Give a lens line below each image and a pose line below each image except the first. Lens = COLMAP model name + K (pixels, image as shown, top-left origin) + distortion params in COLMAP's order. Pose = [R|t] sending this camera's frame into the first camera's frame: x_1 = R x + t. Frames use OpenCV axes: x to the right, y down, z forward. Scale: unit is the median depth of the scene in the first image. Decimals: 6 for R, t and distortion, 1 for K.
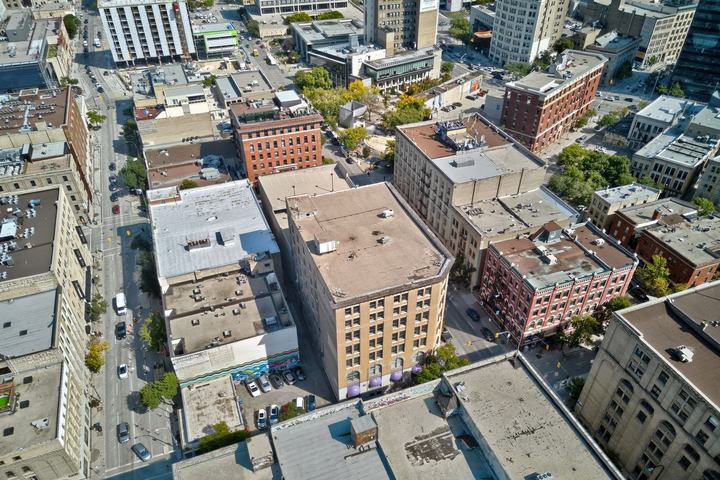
lens RADIAL K [[524.1, 0, 362.9], [0, 524.1, 282.2], [0, 0, 1]] dist [0.080626, -0.071430]
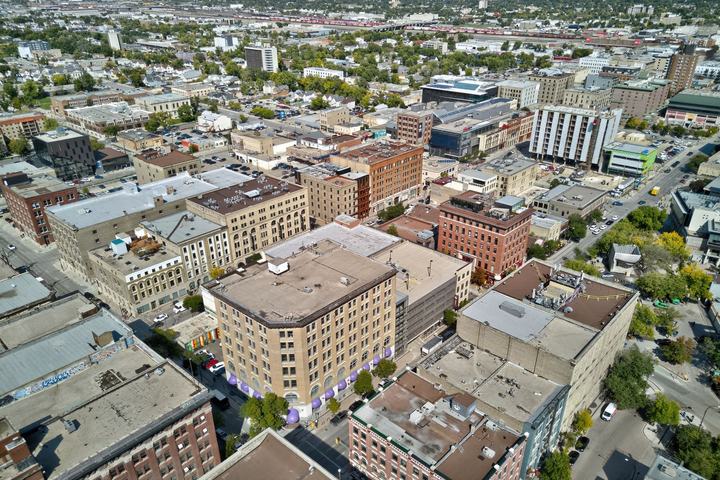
lens RADIAL K [[524.1, 0, 362.9], [0, 524.1, 282.2], [0, 0, 1]] dist [0.080626, -0.071430]
pose [[0.454104, 0.443518, -0.772710, 0.549511], [-0.570841, 0.810725, 0.129868, -0.175770], [0.684054, 0.382121, 0.621332, 0.202025]]
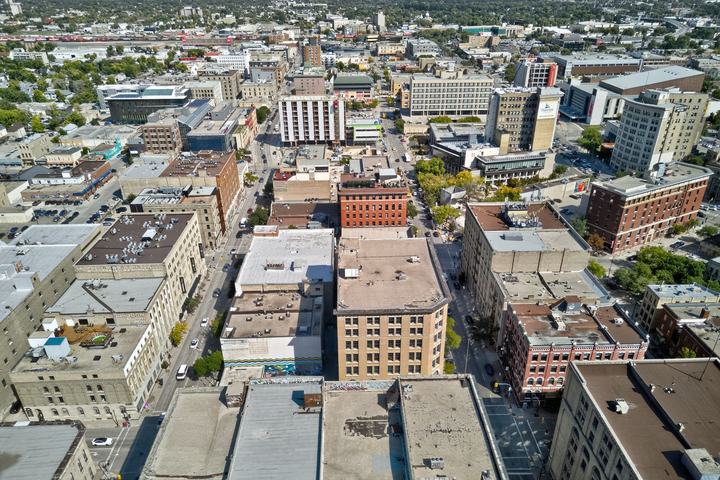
lens RADIAL K [[524.1, 0, 362.9], [0, 524.1, 282.2], [0, 0, 1]] dist [0.080626, -0.071430]
pose [[0.945721, 0.157671, -0.284168, 0.167705], [-0.205246, 0.967743, -0.146110, 0.069187], [0.251964, 0.196504, 0.947576, -0.084802]]
